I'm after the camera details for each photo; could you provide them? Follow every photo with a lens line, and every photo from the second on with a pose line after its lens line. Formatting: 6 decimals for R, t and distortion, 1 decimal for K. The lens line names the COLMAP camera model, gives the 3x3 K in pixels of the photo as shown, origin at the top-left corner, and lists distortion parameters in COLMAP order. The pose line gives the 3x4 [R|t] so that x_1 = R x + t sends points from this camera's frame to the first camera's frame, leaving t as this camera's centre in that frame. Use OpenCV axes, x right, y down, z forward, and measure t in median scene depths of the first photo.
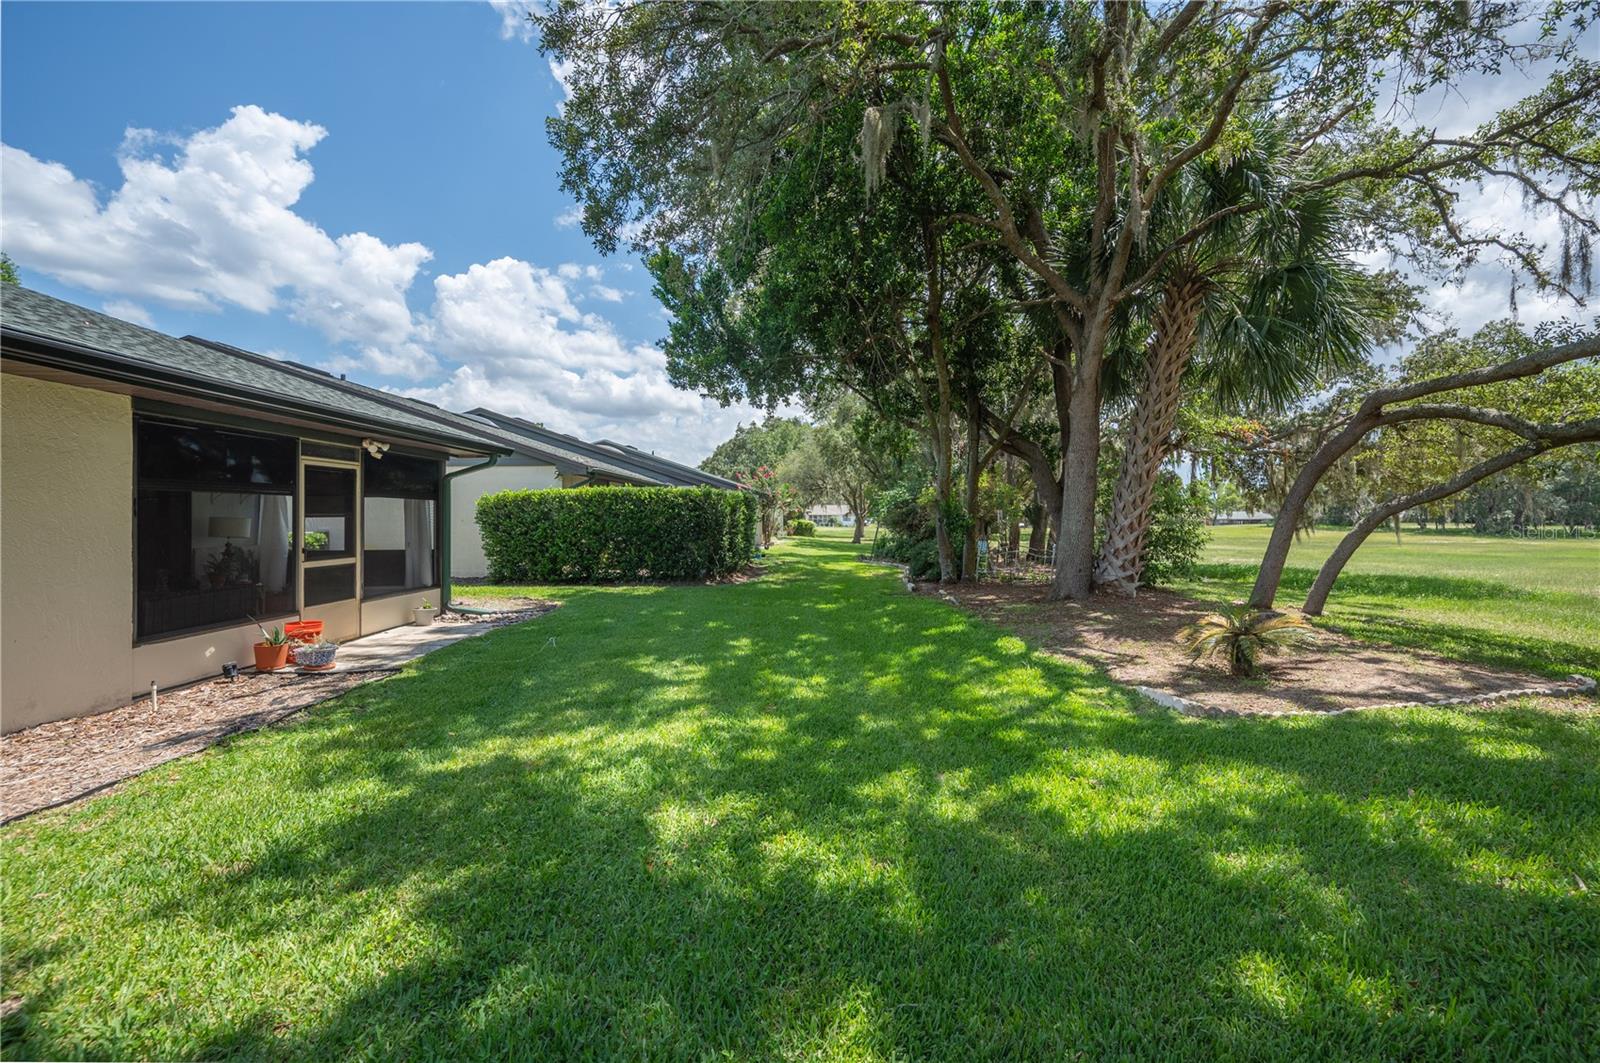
lens RADIAL K [[643.4, 0, 801.0], [0, 643.4, 524.4], [0, 0, 1]] dist [-0.001007, 0.000261]
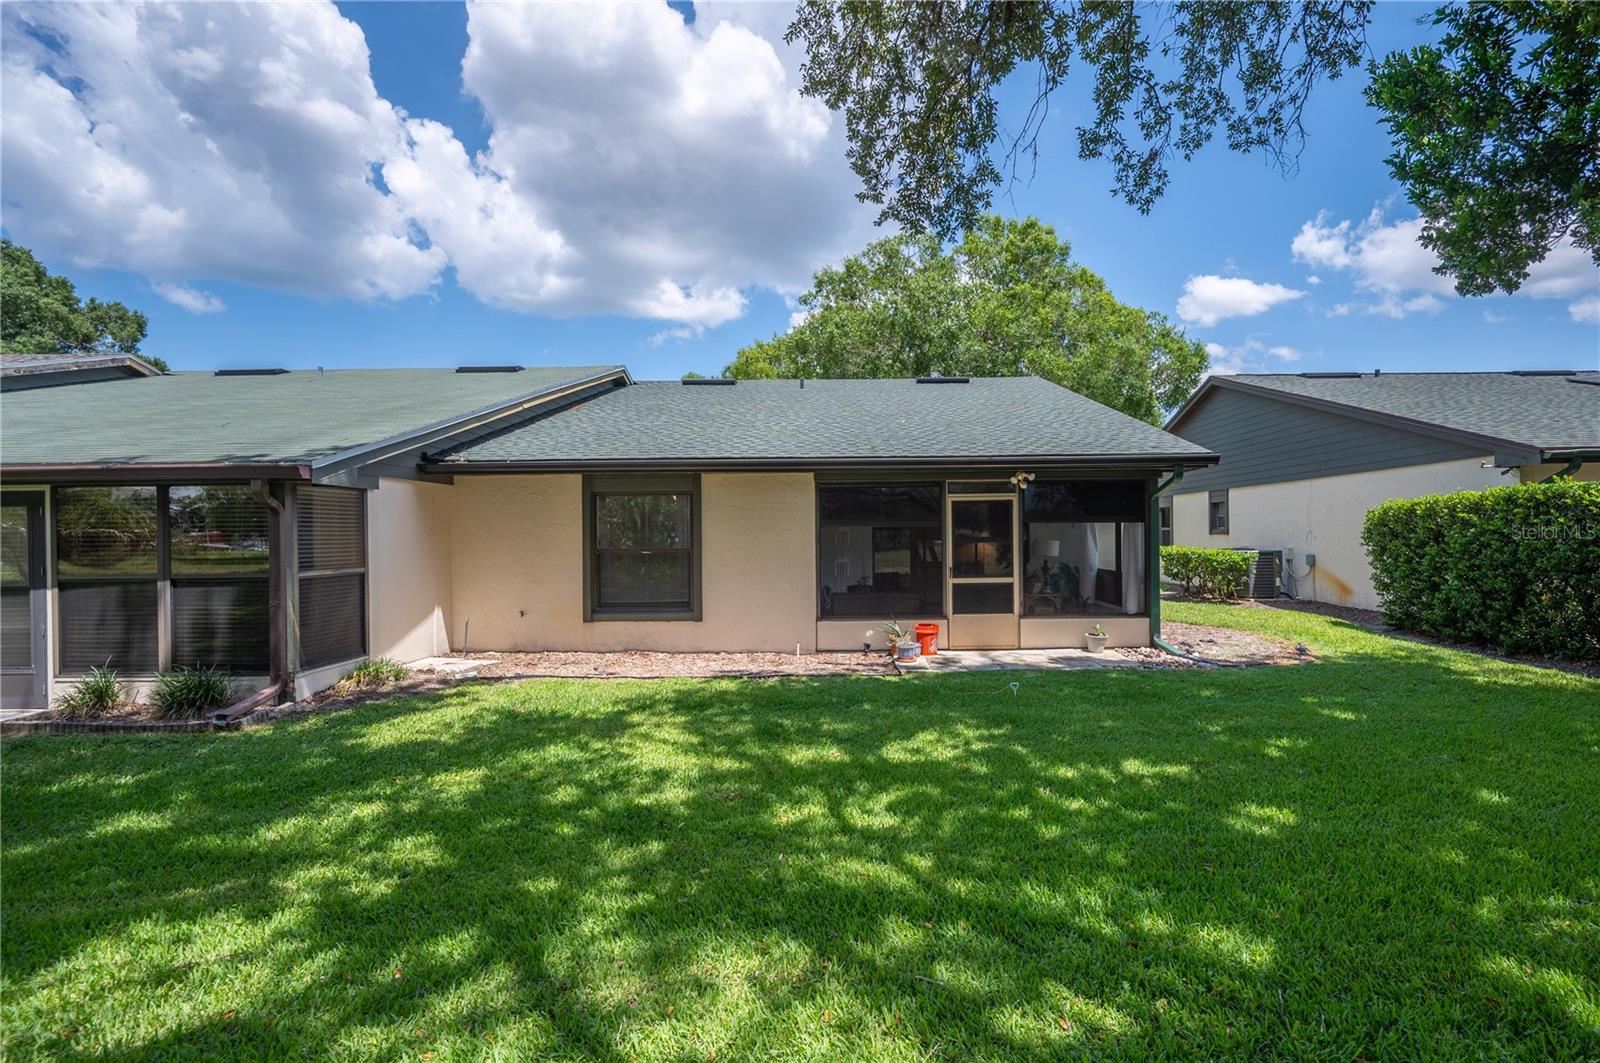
lens RADIAL K [[641.6, 0, 800.0], [0, 641.6, 531.5], [0, 0, 1]] dist [-0.001403, -0.000097]
pose [[0.022303, -0.004607, -0.999741, 0.865331], [-0.002027, 0.999987, -0.004653, -0.047568], [0.999749, 0.002130, 0.022293, 1.219820]]
